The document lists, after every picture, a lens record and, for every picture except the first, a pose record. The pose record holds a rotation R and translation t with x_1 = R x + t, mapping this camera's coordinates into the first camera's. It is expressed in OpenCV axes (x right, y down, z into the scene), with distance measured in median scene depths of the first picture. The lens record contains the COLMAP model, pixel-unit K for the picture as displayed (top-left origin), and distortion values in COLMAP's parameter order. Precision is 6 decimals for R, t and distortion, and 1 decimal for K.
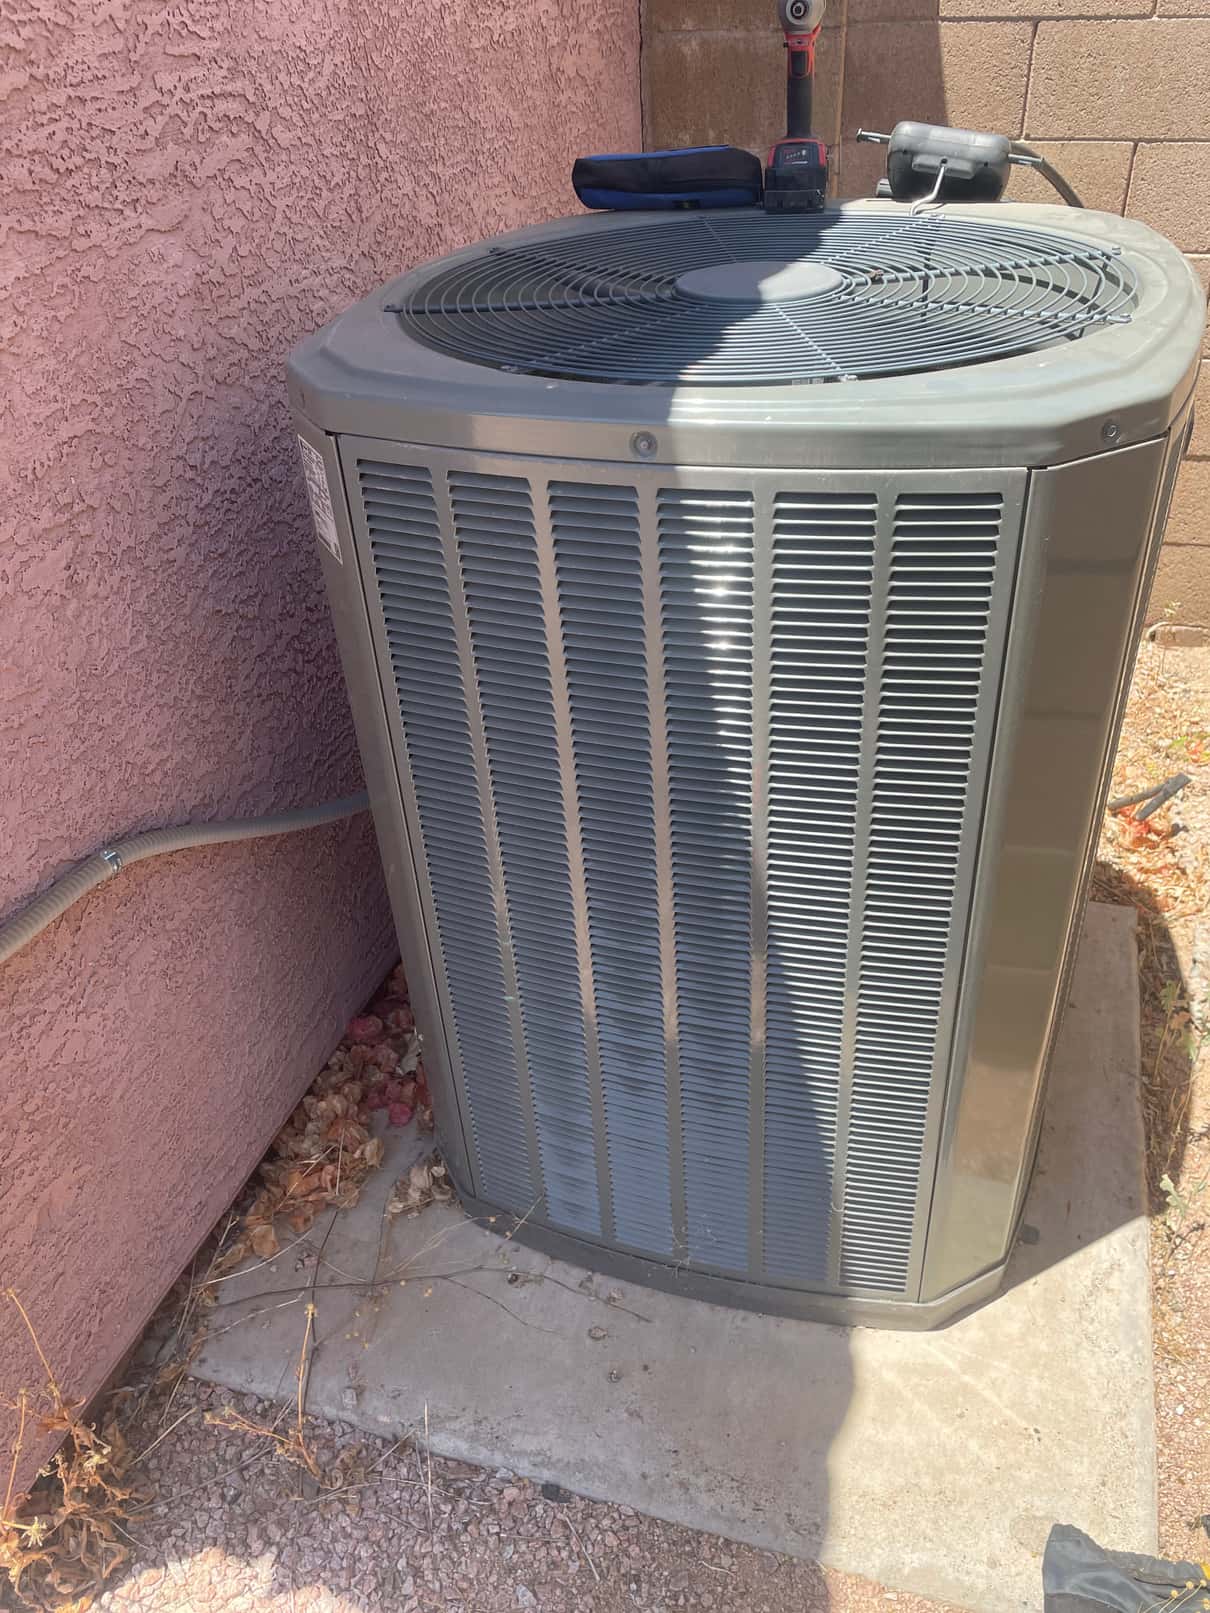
lens RADIAL K [[1207.6, 0, 610.0], [0, 1207.6, 782.2], [0, 0, 1]] dist [0.072775, -0.102837]
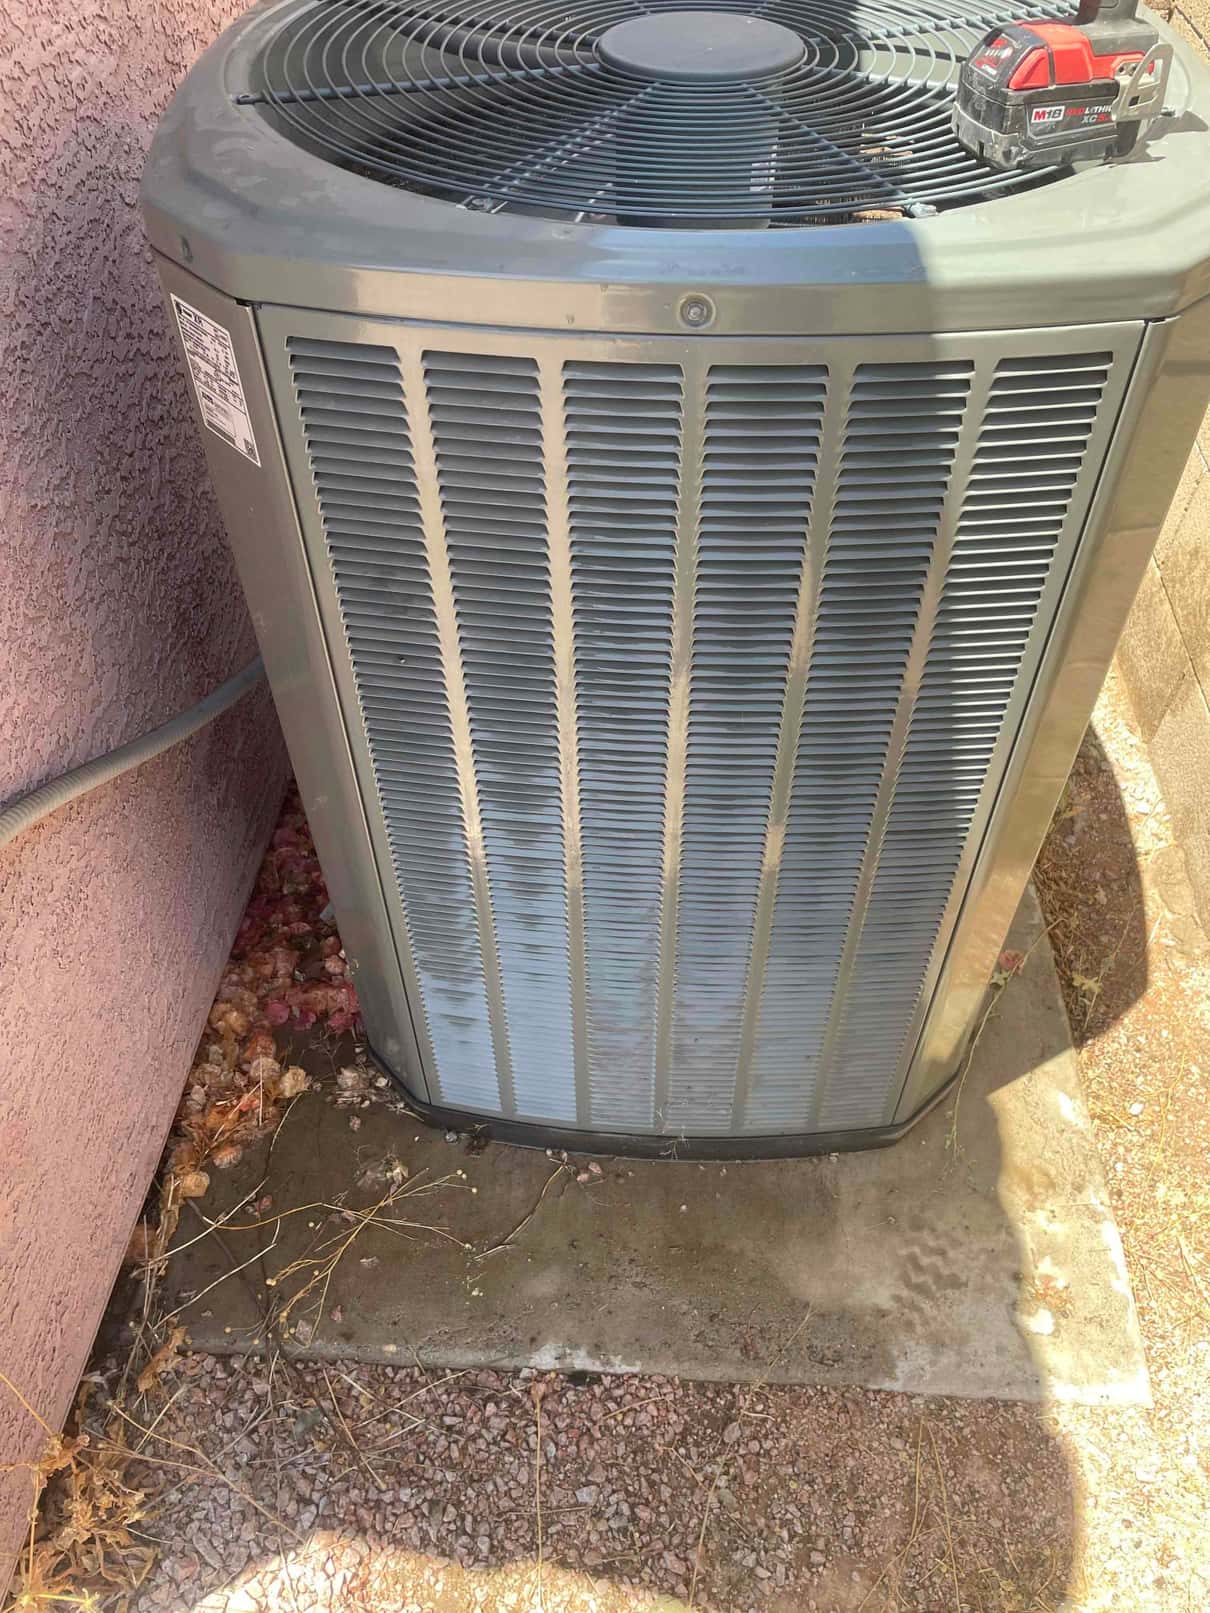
lens RADIAL K [[1215.9, 0, 611.3], [0, 1215.9, 795.2], [0, 0, 1]] dist [0.071038, -0.098393]
pose [[0.967256, -0.144955, 0.208337, -0.153892], [0.098088, 0.970577, 0.219905, -0.098066], [-0.234084, -0.192269, 0.953015, 0.117918]]
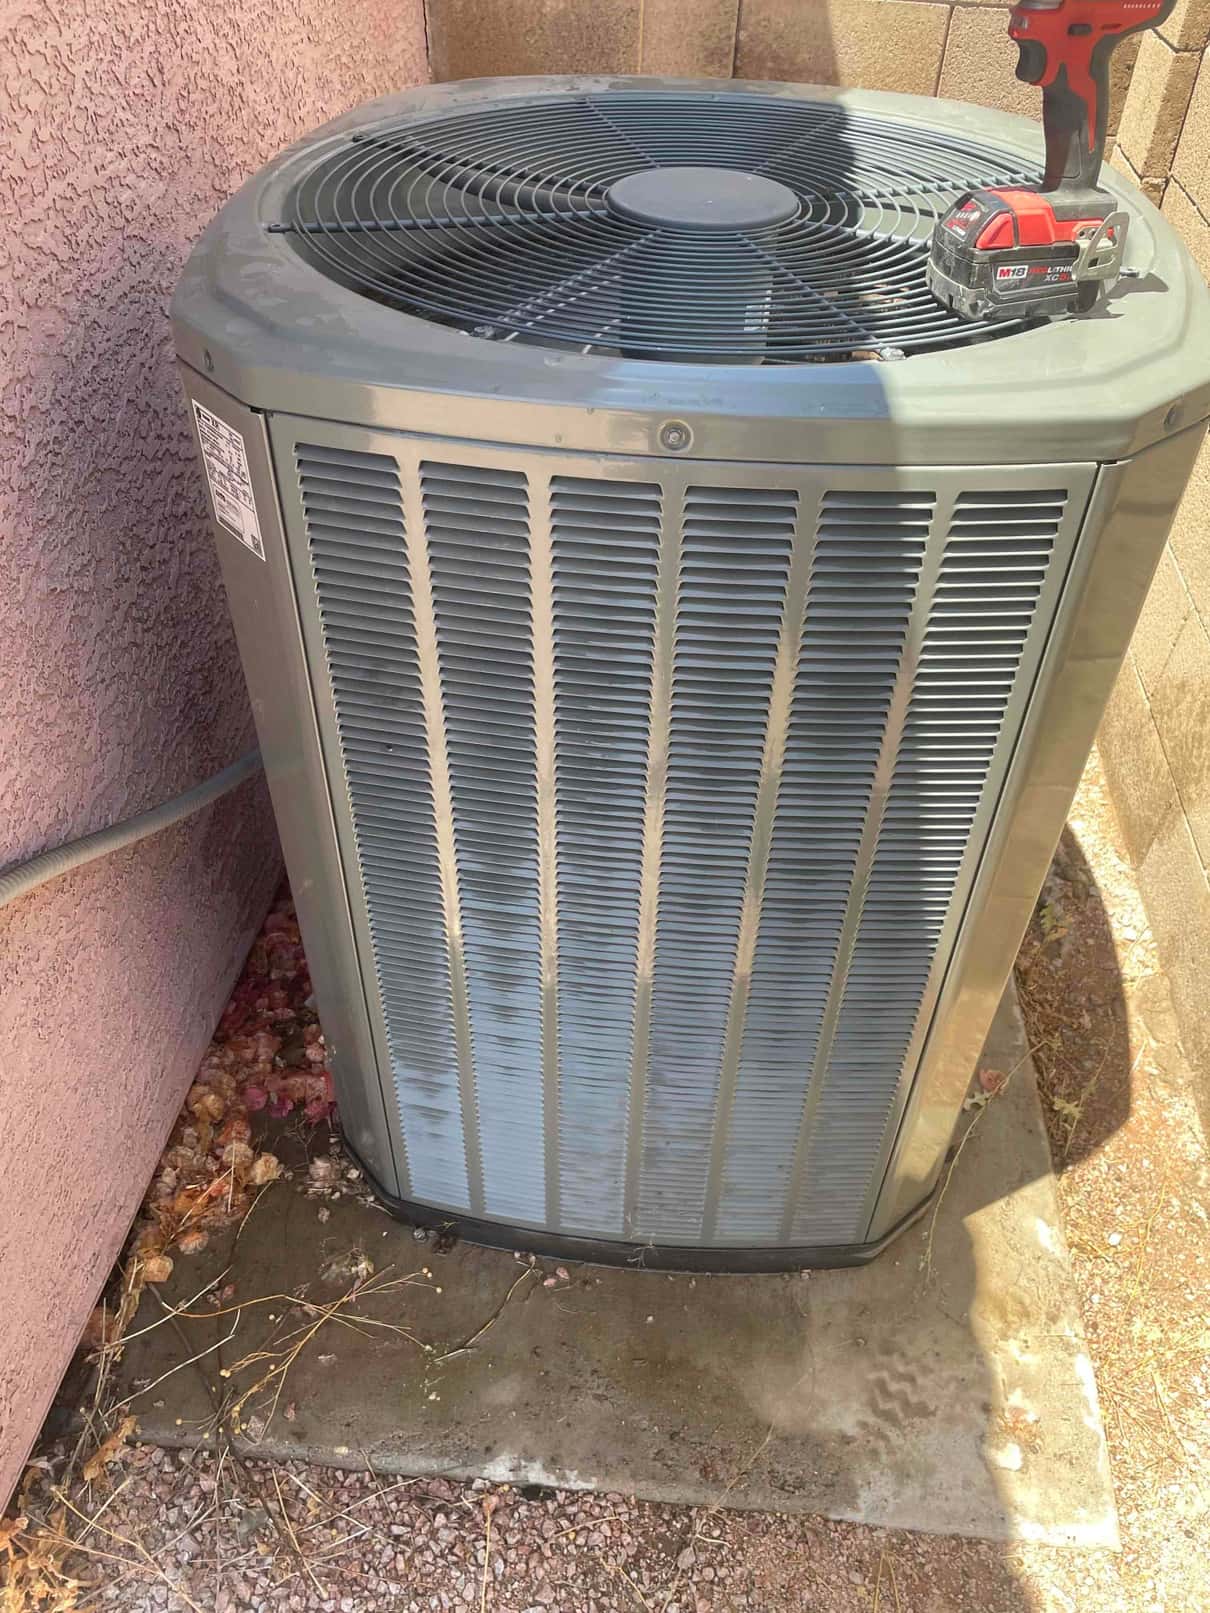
lens RADIAL K [[1215.9, 0, 611.3], [0, 1215.9, 795.2], [0, 0, 1]] dist [0.071038, -0.098393]
pose [[0.974562, -0.081159, 0.208907, -0.138779], [0.054136, 0.989774, 0.131976, -0.092740], [-0.217482, -0.117309, 0.968989, 0.093137]]
